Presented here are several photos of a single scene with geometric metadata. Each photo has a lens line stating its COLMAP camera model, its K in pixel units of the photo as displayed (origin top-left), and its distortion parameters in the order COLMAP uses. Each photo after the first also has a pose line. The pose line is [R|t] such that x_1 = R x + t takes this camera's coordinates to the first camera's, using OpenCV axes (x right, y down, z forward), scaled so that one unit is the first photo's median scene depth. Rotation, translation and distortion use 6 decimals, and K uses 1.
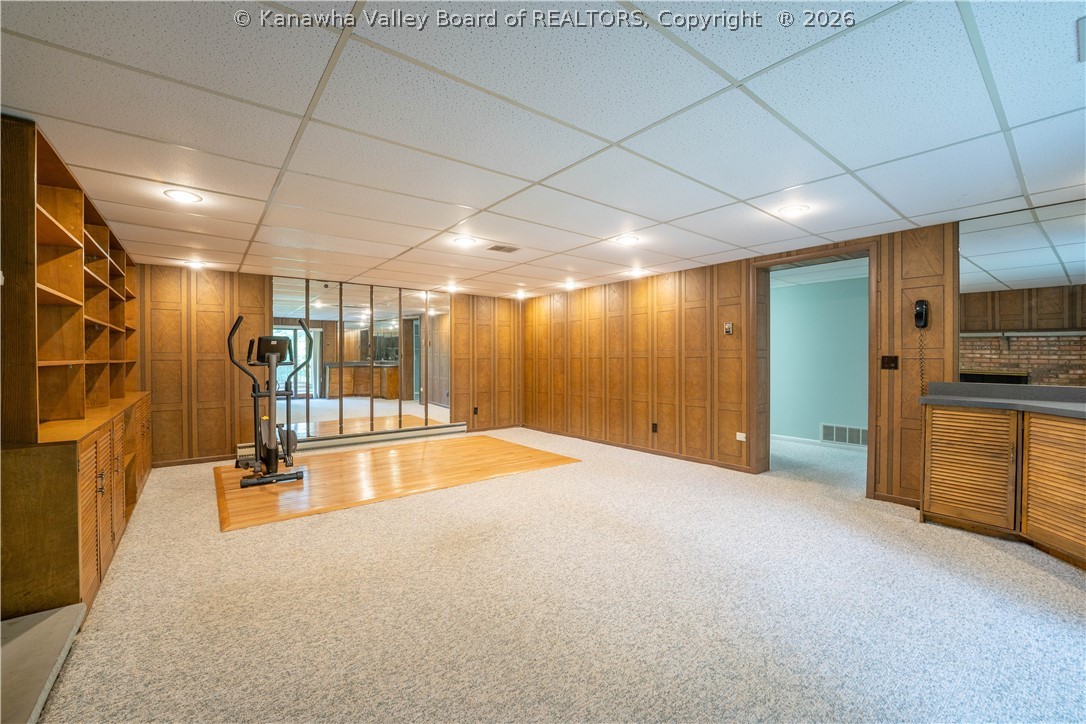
lens RADIAL K [[440.8, 0, 541.1], [0, 440.8, 360.7], [0, 0, 1]] dist [-0.018386, 0.000418]
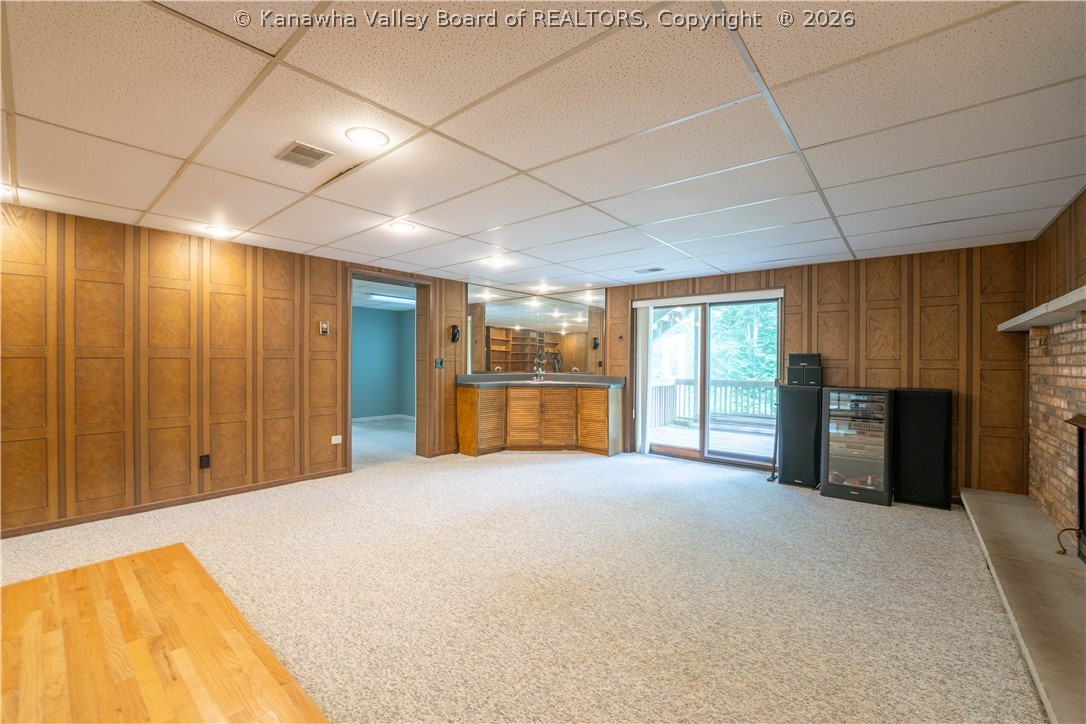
lens RADIAL K [[440.8, 0, 541.1], [0, 440.8, 360.7], [0, 0, 1]] dist [-0.018386, 0.000418]
pose [[-0.198612, -0.000292, 0.980078, -0.572175], [-0.002075, 0.999998, -0.000123, -0.004746], [-0.980076, -0.002058, -0.198613, 0.709394]]
